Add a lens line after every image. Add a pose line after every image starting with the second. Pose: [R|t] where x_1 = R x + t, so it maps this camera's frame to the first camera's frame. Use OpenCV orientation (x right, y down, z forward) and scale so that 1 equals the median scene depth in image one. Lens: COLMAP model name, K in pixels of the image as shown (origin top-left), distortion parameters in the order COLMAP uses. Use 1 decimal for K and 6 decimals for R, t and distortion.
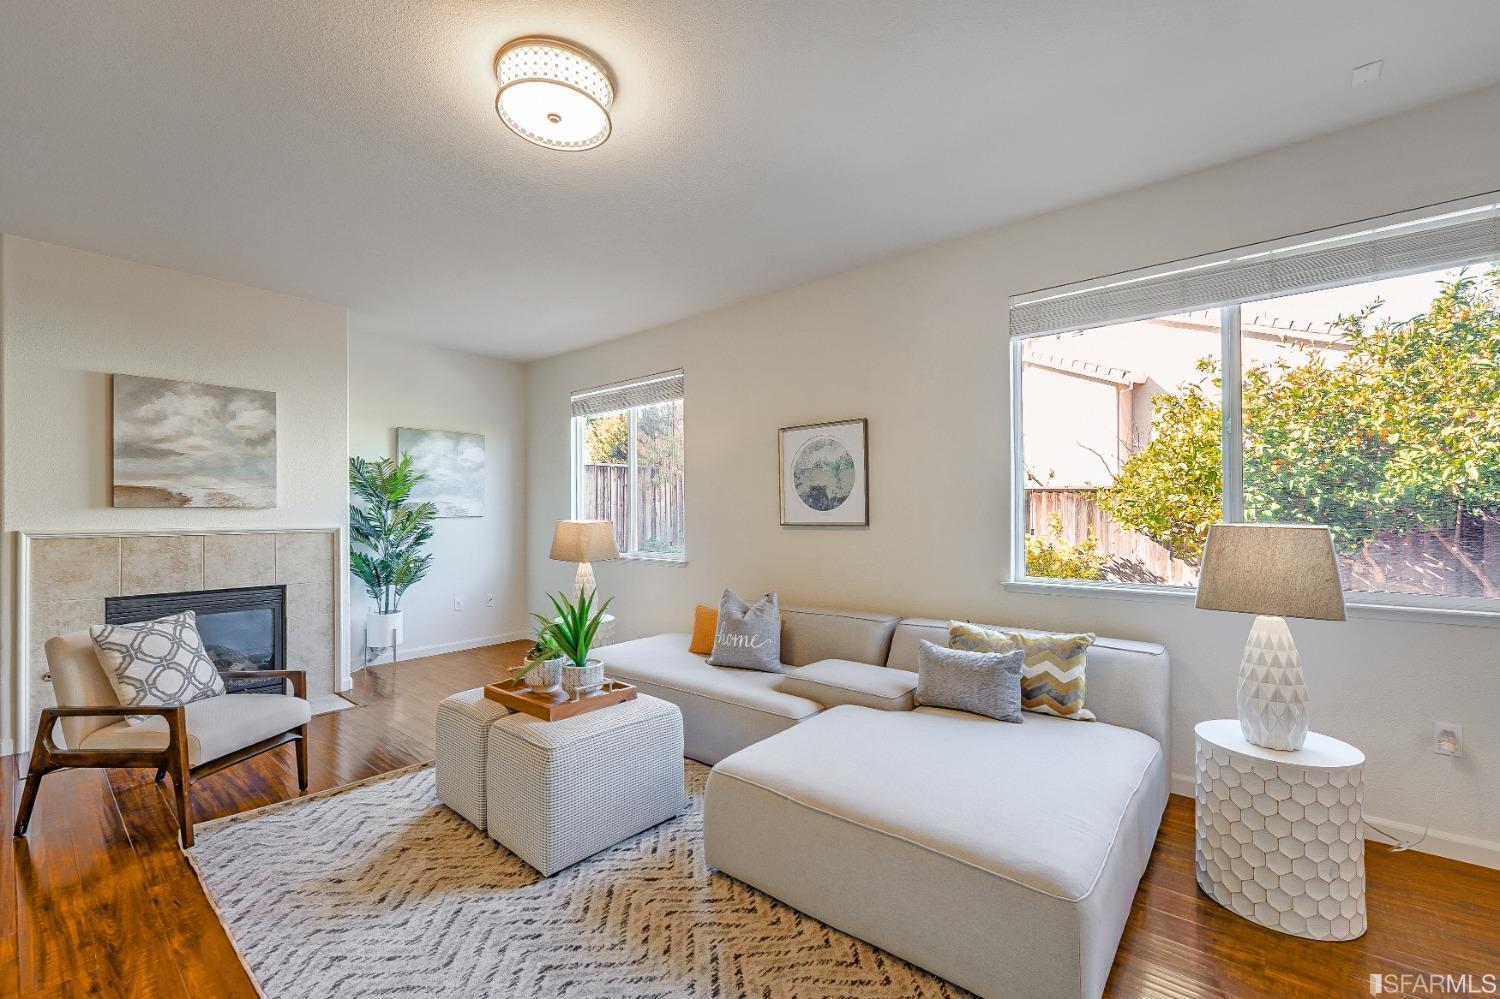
lens RADIAL K [[610.9, 0, 750.0], [0, 610.9, 499.5], [0, 0, 1]] dist [-0.000200, -0.000011]
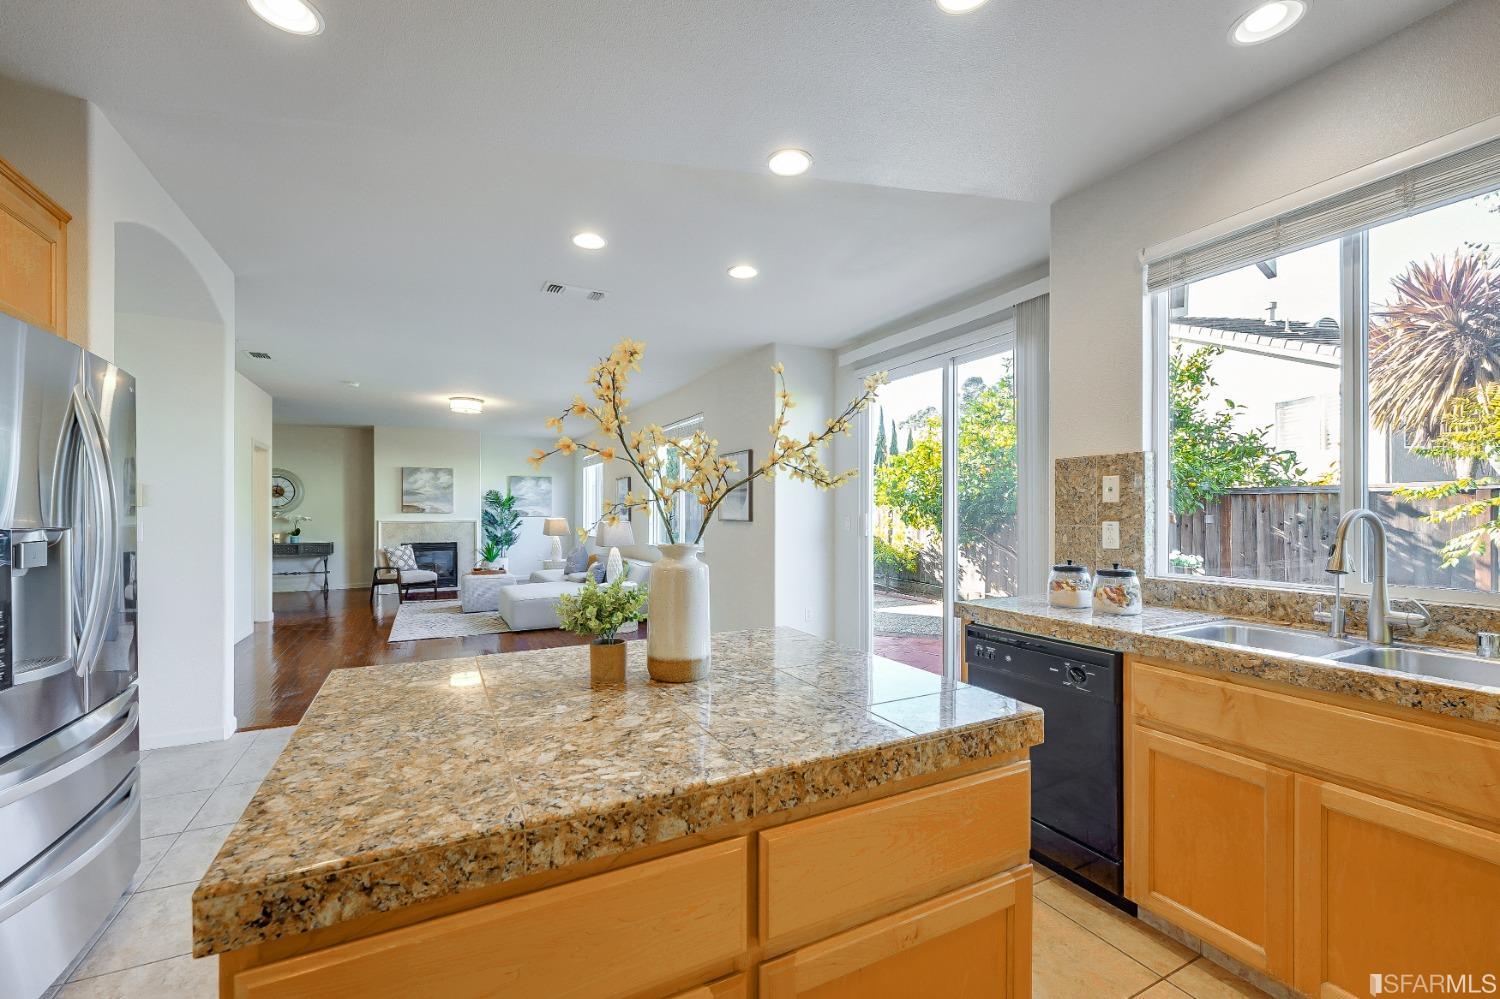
lens RADIAL K [[610.9, 0, 750.0], [0, 610.9, 499.5], [0, 0, 1]] dist [-0.000200, -0.000011]
pose [[0.913513, -0.013027, -0.406602, 1.545602], [0.011033, 0.999913, -0.007249, -0.010603], [0.406661, 0.002136, 0.913577, -0.929438]]
